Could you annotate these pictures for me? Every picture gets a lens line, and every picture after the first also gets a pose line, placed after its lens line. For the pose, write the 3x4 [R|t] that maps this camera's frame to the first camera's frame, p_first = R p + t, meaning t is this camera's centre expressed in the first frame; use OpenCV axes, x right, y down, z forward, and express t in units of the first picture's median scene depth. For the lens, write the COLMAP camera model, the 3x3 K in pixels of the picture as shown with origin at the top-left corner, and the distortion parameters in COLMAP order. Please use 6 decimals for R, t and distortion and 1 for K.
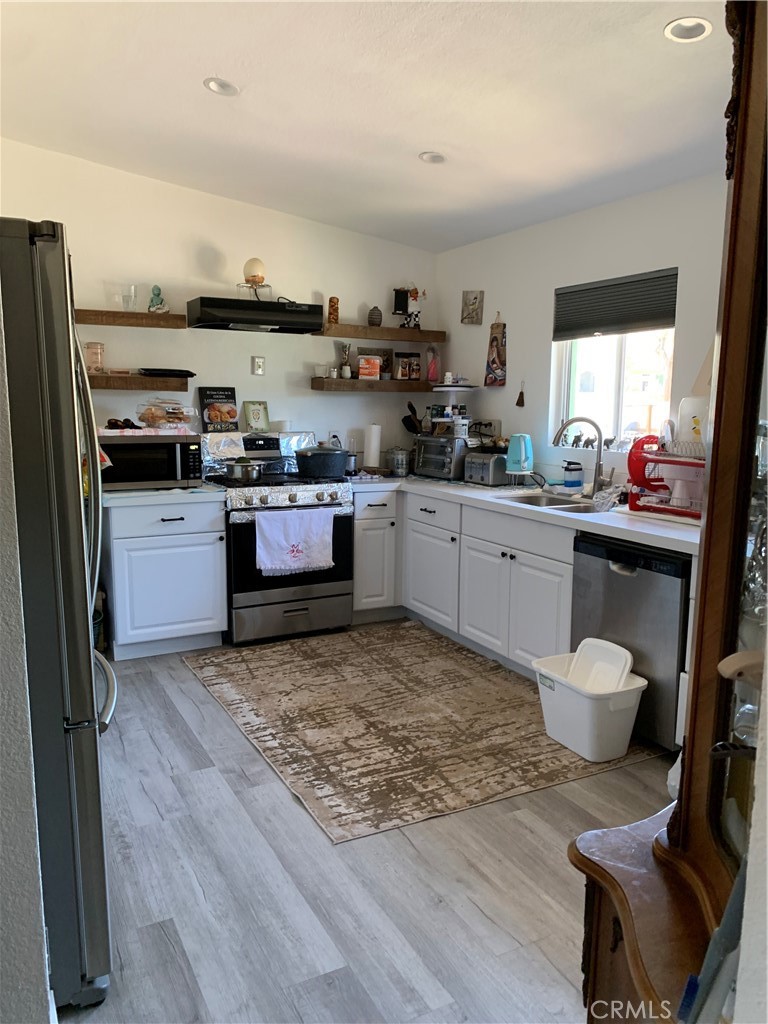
lens RADIAL K [[771.3, 0, 366.2], [0, 771.3, 515.8], [0, 0, 1]] dist [0.030619, -0.044231]
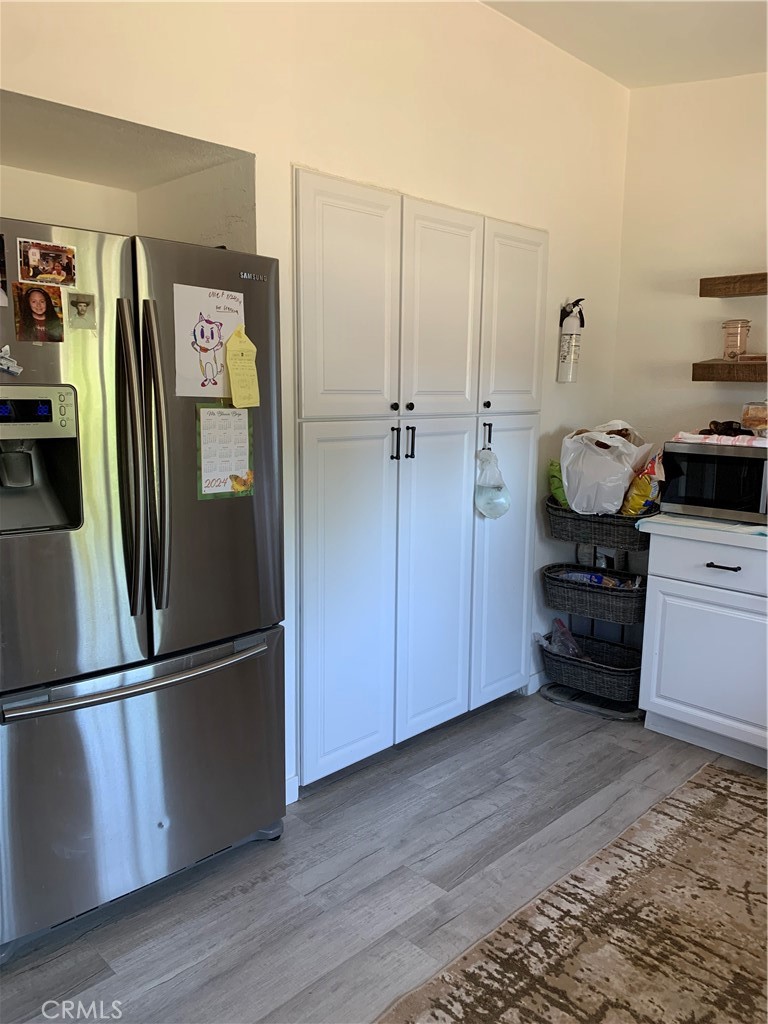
lens RADIAL K [[771.3, 0, 389.9], [0, 771.3, 516.6], [0, 0, 1]] dist [0.030619, -0.044231]
pose [[0.293293, 0.155310, -0.943323, 0.344938], [-0.148548, 0.982135, 0.115514, -0.084135], [0.944411, 0.106249, 0.311124, 0.544895]]
